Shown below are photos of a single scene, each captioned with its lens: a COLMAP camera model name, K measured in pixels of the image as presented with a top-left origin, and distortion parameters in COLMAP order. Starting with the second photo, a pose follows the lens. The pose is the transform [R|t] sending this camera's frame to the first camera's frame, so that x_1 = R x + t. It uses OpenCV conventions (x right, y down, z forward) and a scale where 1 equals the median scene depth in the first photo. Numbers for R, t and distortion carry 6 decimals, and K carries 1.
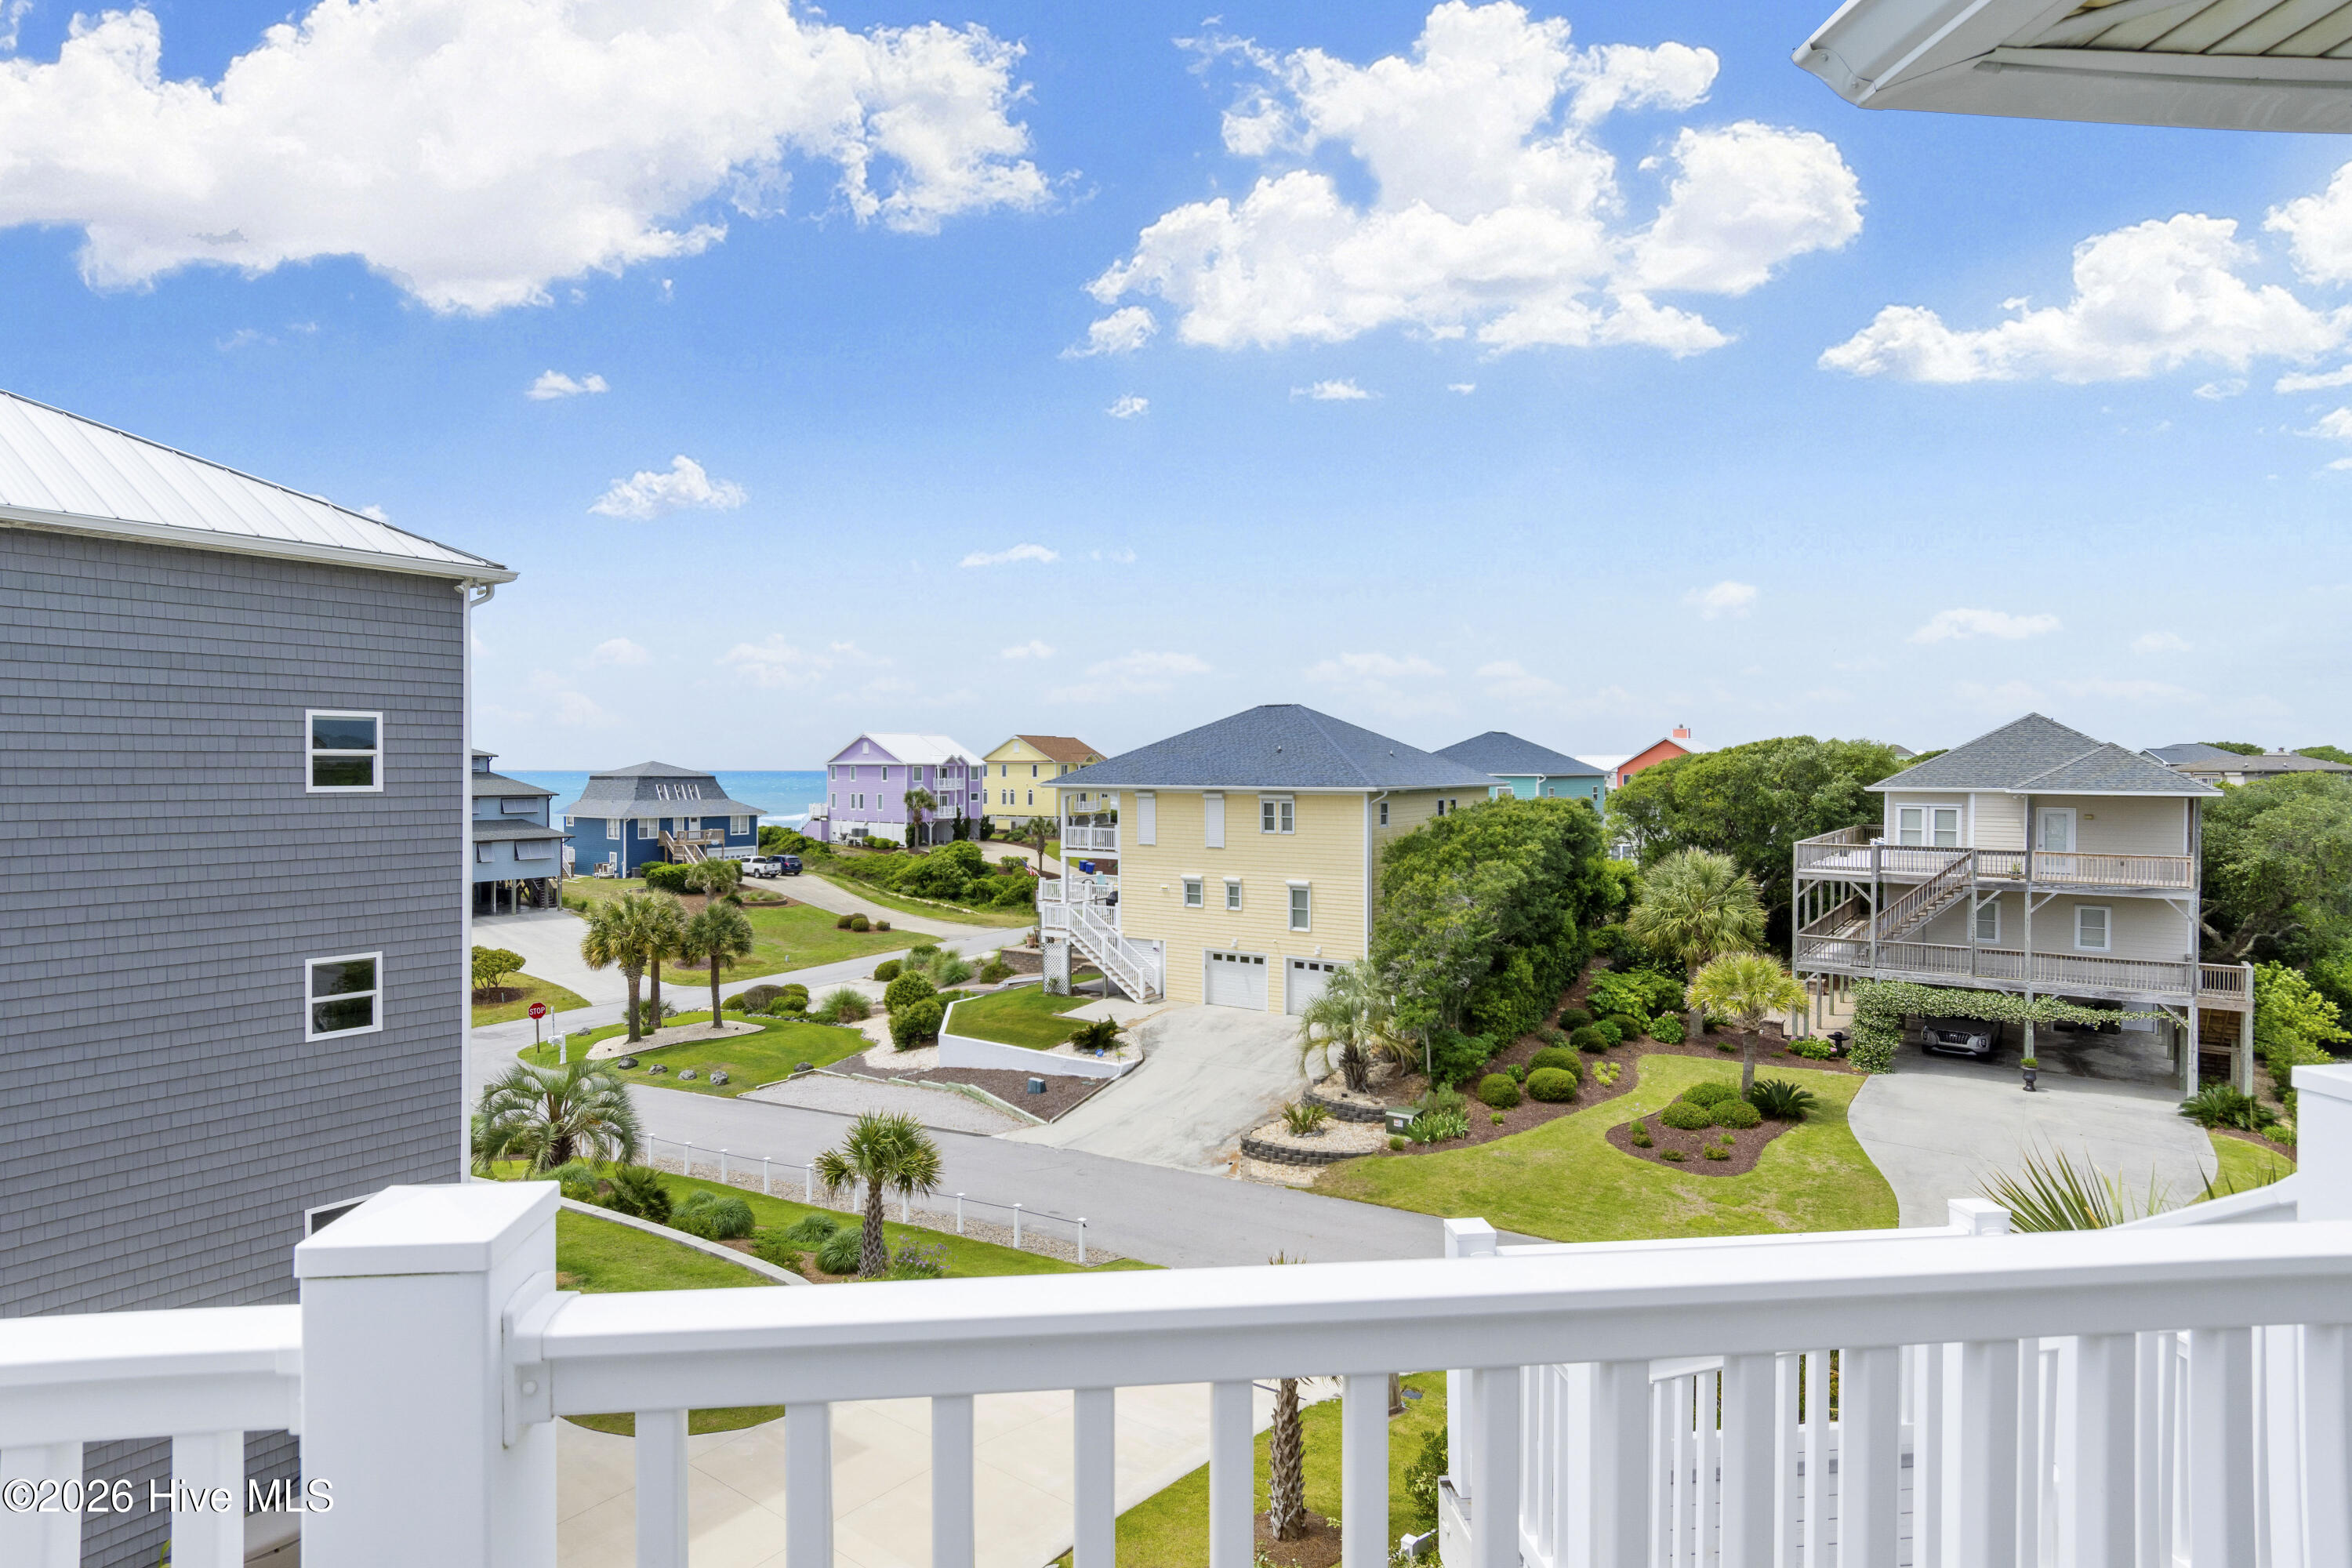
lens RADIAL K [[1242.9, 0, 1182.1], [0, 1242.9, 774.5], [0, 0, 1]] dist [0.002962, -0.002877]
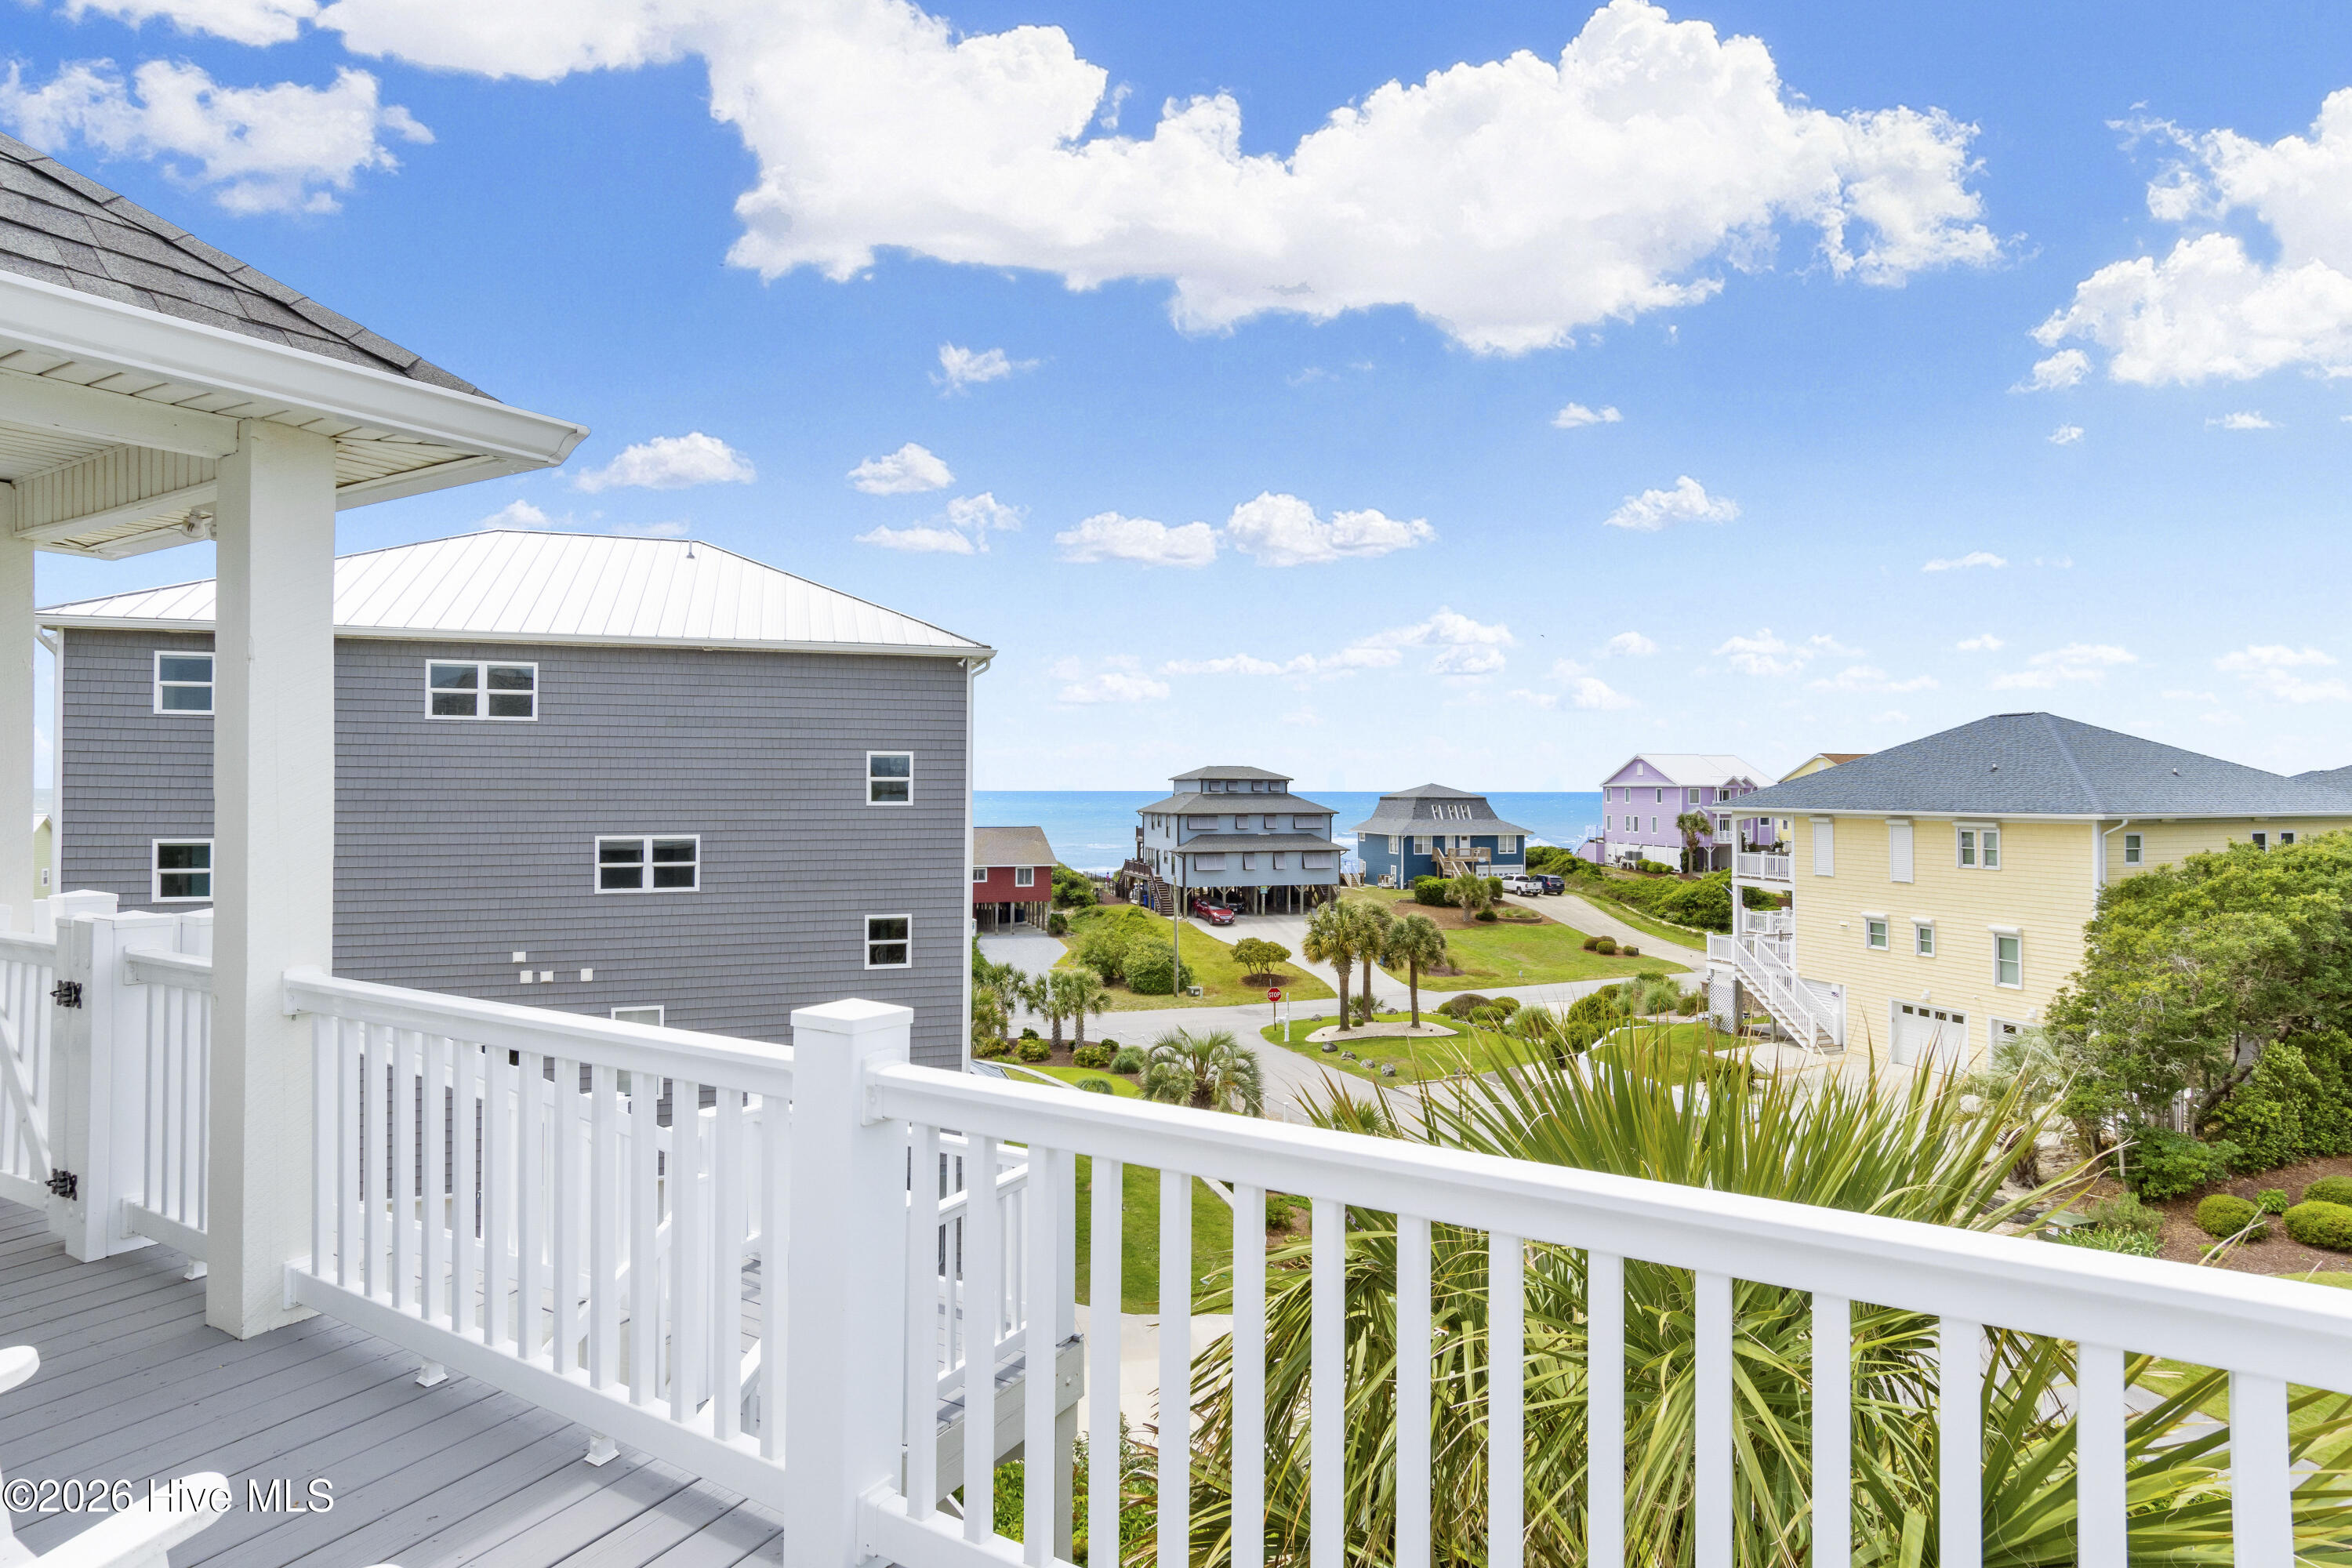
lens RADIAL K [[1242.9, 0, 1182.1], [0, 1242.9, 774.5], [0, 0, 1]] dist [0.002962, -0.002877]
pose [[0.791520, -0.007016, -0.611103, 0.160243], [-0.003736, 0.999860, -0.016318, -0.000033], [0.611132, 0.015199, 0.791383, 0.008803]]
